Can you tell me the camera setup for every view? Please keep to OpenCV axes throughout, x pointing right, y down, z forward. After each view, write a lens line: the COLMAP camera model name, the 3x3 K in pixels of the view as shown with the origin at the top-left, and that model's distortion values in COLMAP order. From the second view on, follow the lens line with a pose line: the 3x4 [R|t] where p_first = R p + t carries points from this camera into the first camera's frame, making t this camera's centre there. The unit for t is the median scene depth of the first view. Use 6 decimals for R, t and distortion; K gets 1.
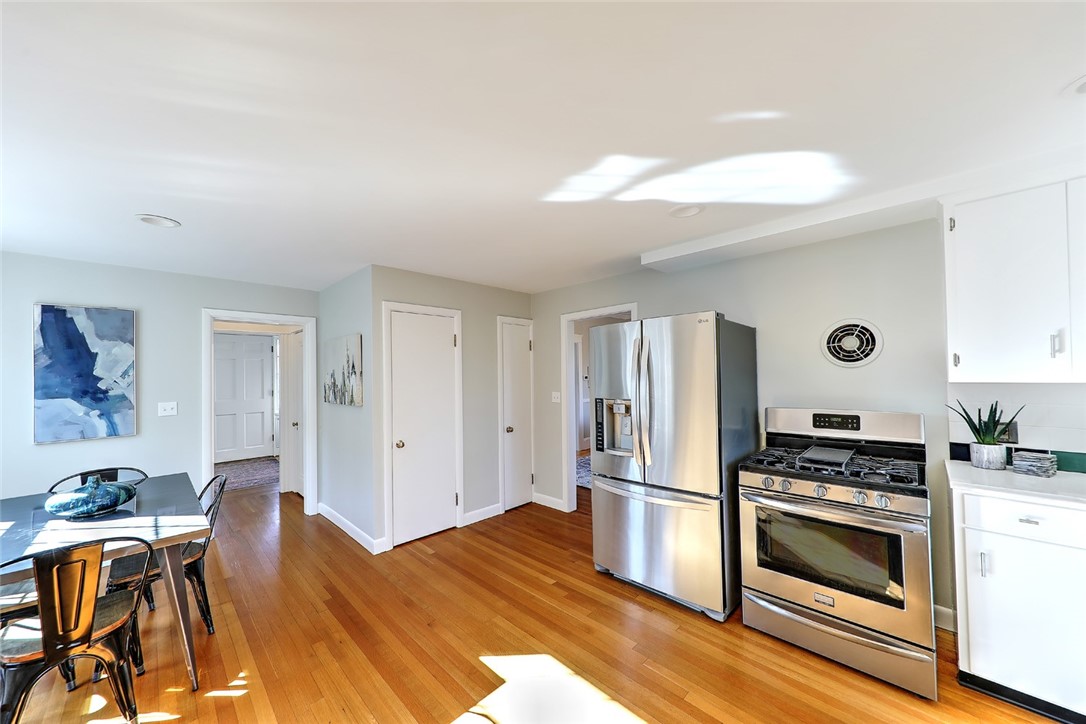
lens RADIAL K [[386.5, 0, 540.5], [0, 386.5, 367.8], [0, 0, 1]] dist [-0.001836, -0.000011]
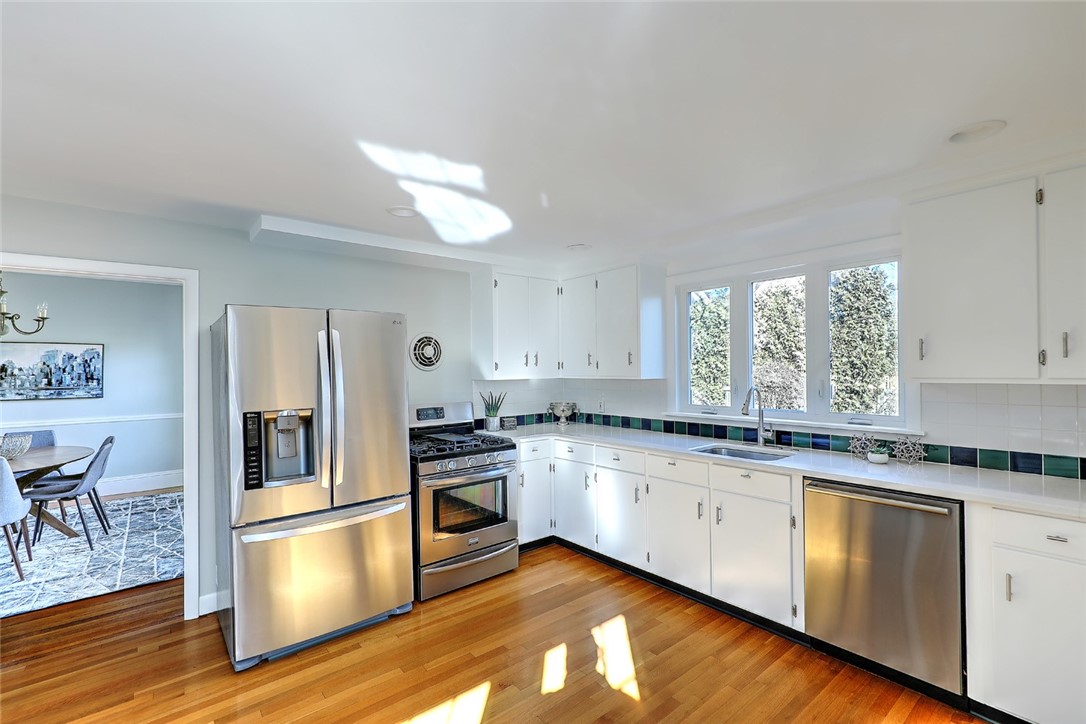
lens RADIAL K [[485.2, 0, 536.2], [0, 485.2, 367.1], [0, 0, 1]] dist [0.010699, -0.005690]
pose [[0.105817, 0.018340, 0.994217, -0.772261], [-0.005396, 0.999826, -0.017869, 0.014608], [-0.994371, -0.003474, 0.105897, 0.486015]]
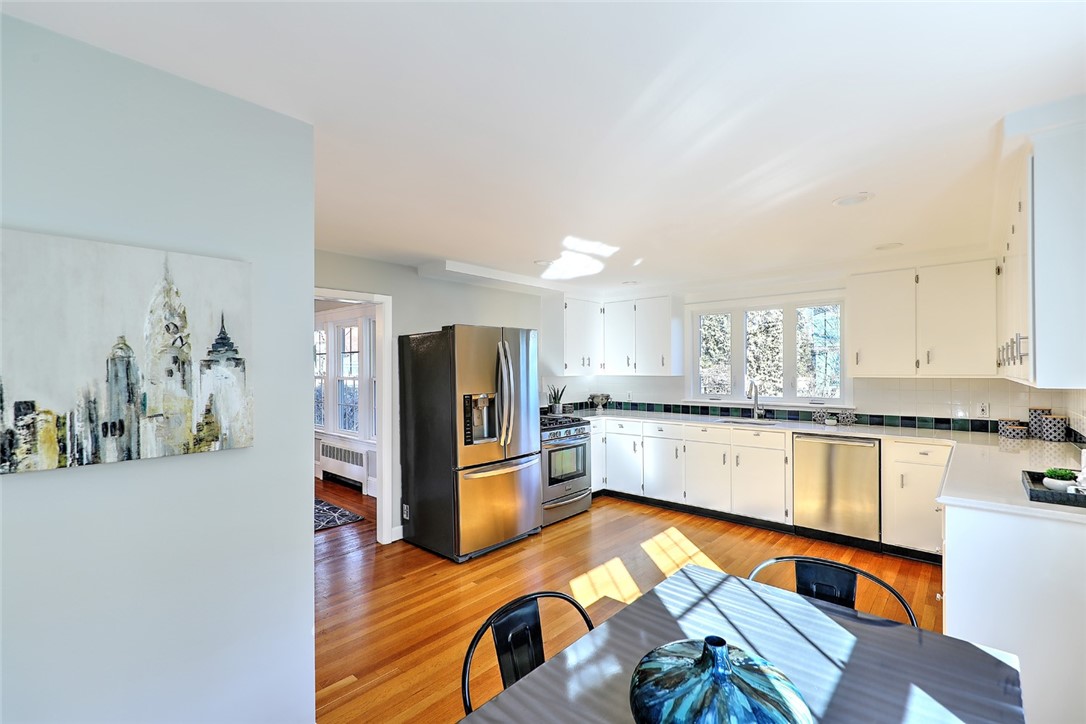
lens RADIAL K [[485.2, 0, 536.2], [0, 485.2, 367.1], [0, 0, 1]] dist [0.010699, -0.005690]
pose [[-0.045010, 0.019418, 0.998798, -1.393616], [-0.009961, 0.999753, -0.019886, 0.033576], [-0.998937, -0.010844, -0.044805, 1.035557]]
